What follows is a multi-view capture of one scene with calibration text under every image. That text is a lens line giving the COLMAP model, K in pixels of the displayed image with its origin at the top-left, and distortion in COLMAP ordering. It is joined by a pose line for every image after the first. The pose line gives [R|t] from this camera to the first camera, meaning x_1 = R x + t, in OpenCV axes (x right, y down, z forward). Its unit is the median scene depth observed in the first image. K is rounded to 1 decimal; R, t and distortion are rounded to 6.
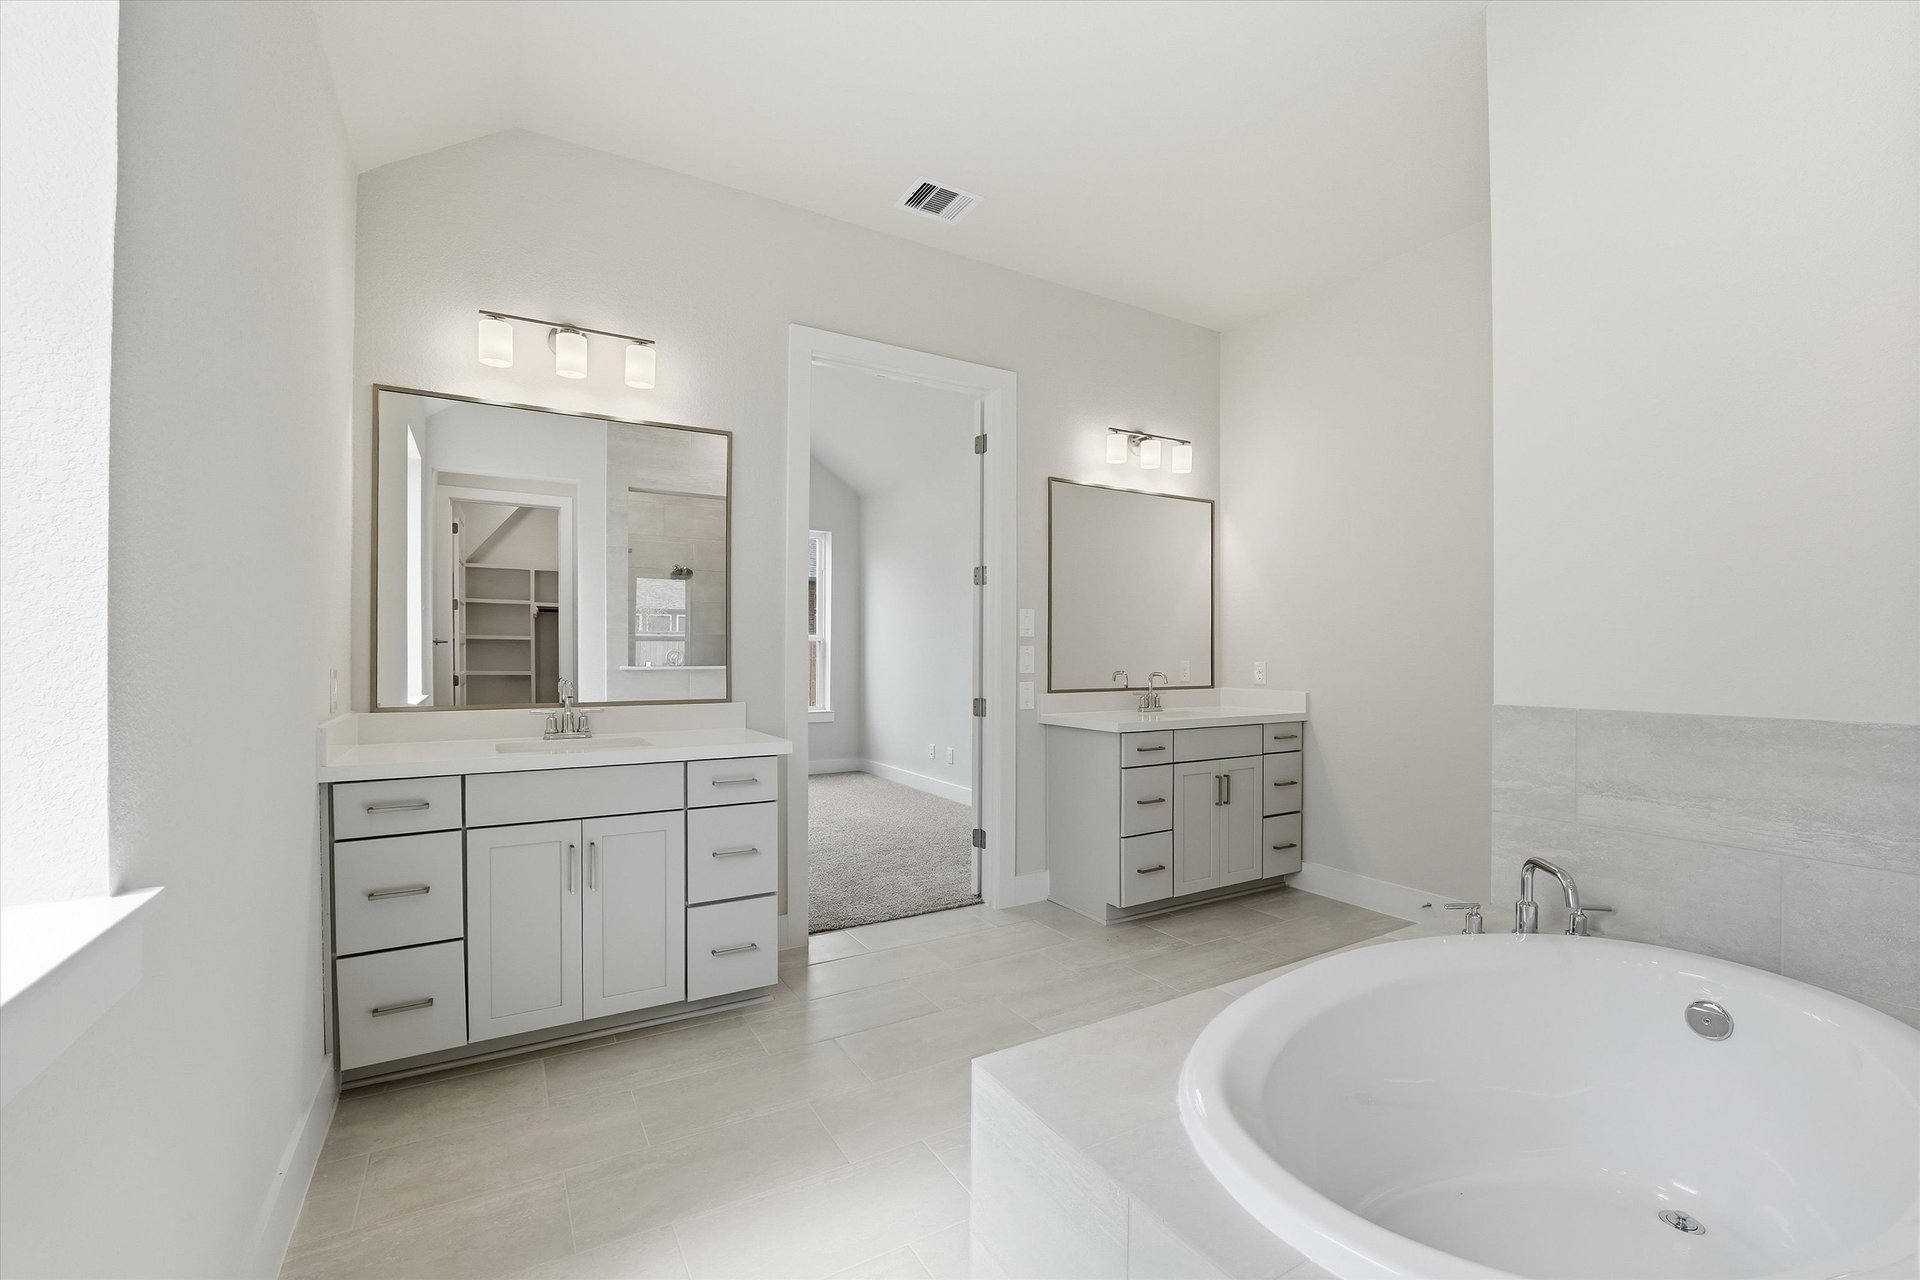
lens RADIAL K [[798.4, 0, 952.8], [0, 798.4, 649.3], [0, 0, 1]] dist [-0.020416, 0.000120]
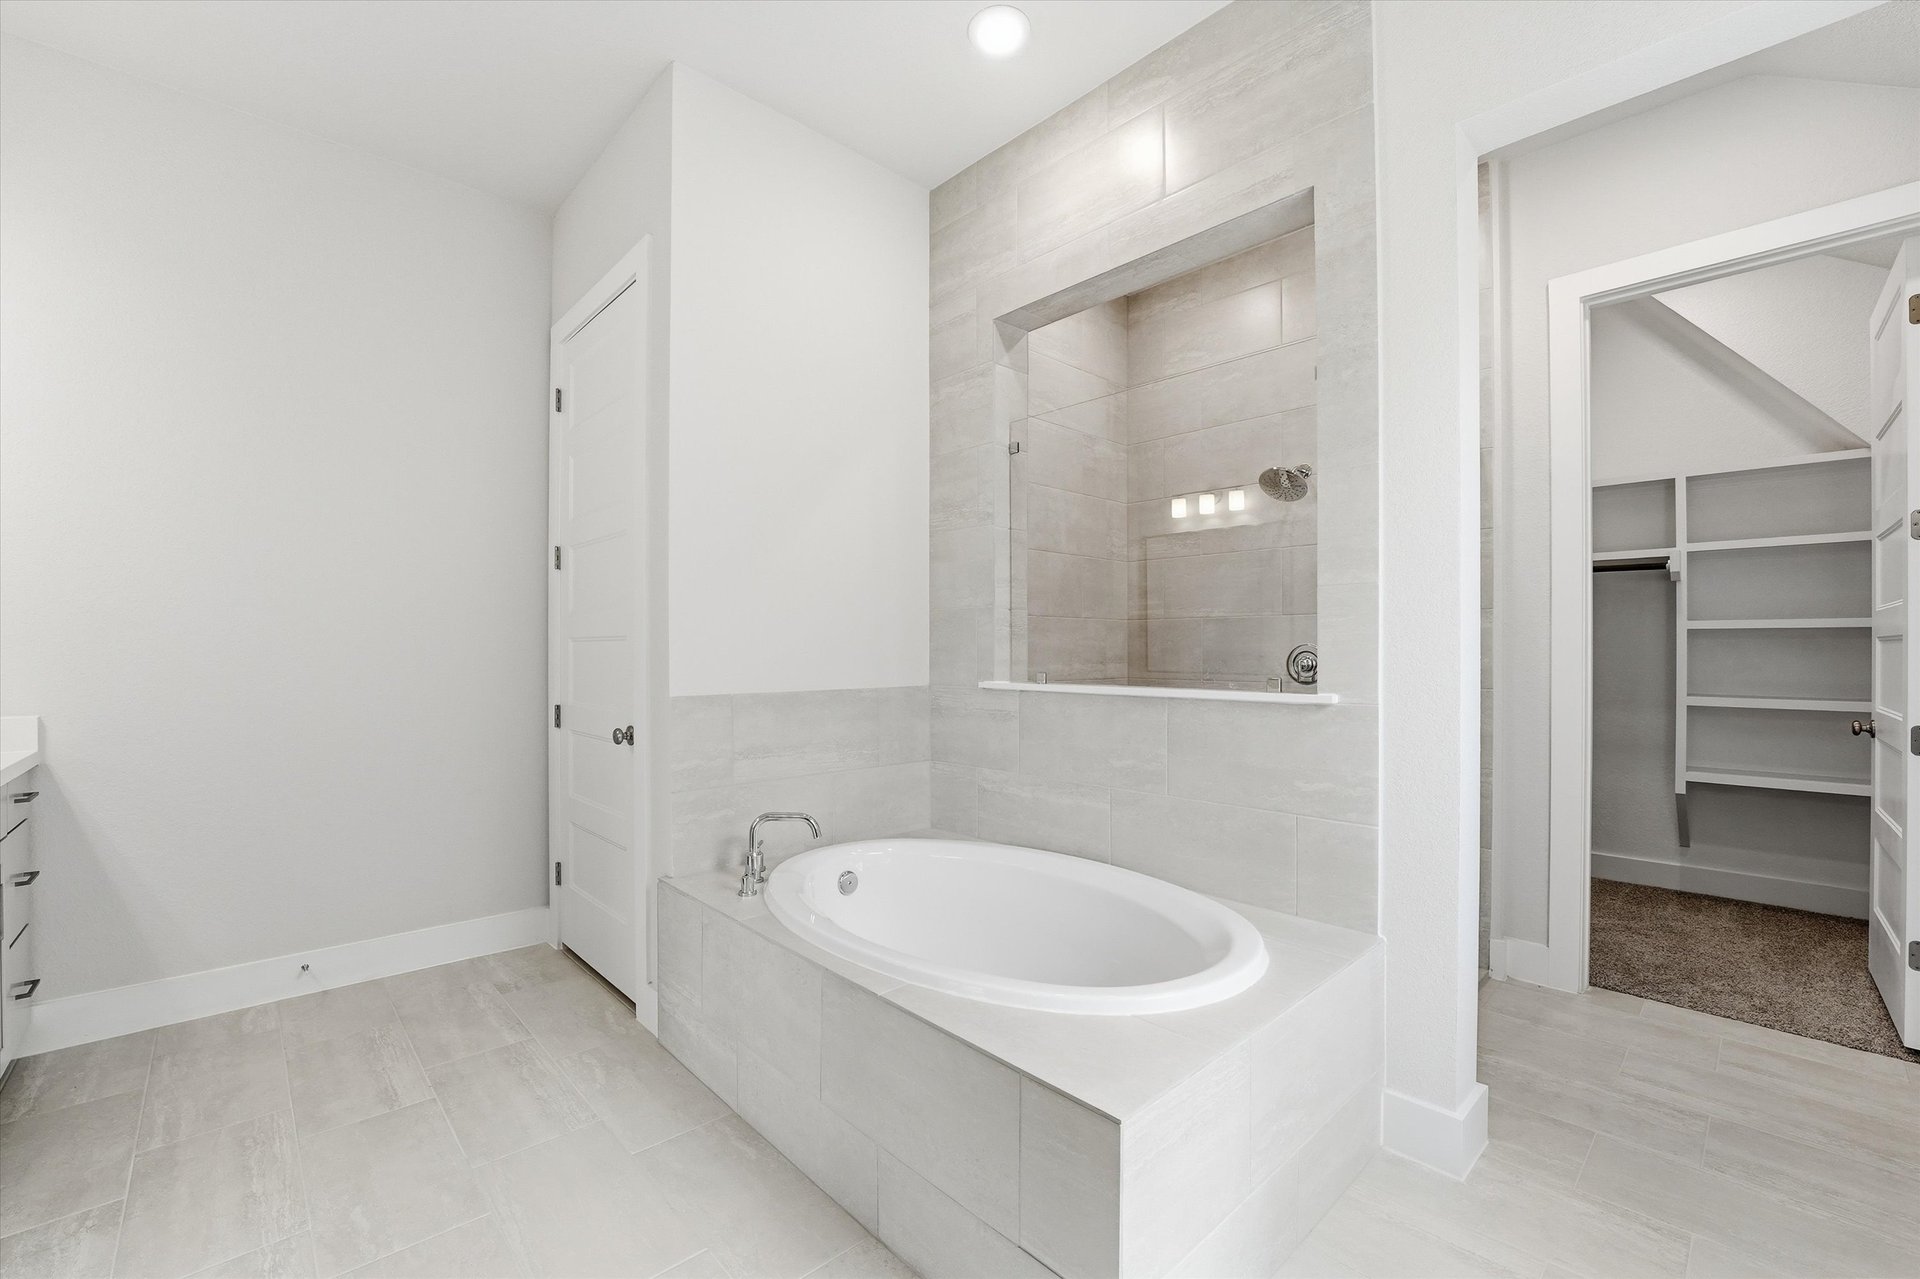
lens RADIAL K [[798.4, 0, 952.4], [0, 798.4, 643.5], [0, 0, 1]] dist [-0.020416, 0.000120]
pose [[-0.216663, -0.003565, 0.976240, -0.543395], [-0.006358, 0.999977, 0.002241, -0.011280], [-0.976226, -0.005721, -0.216681, 0.951099]]
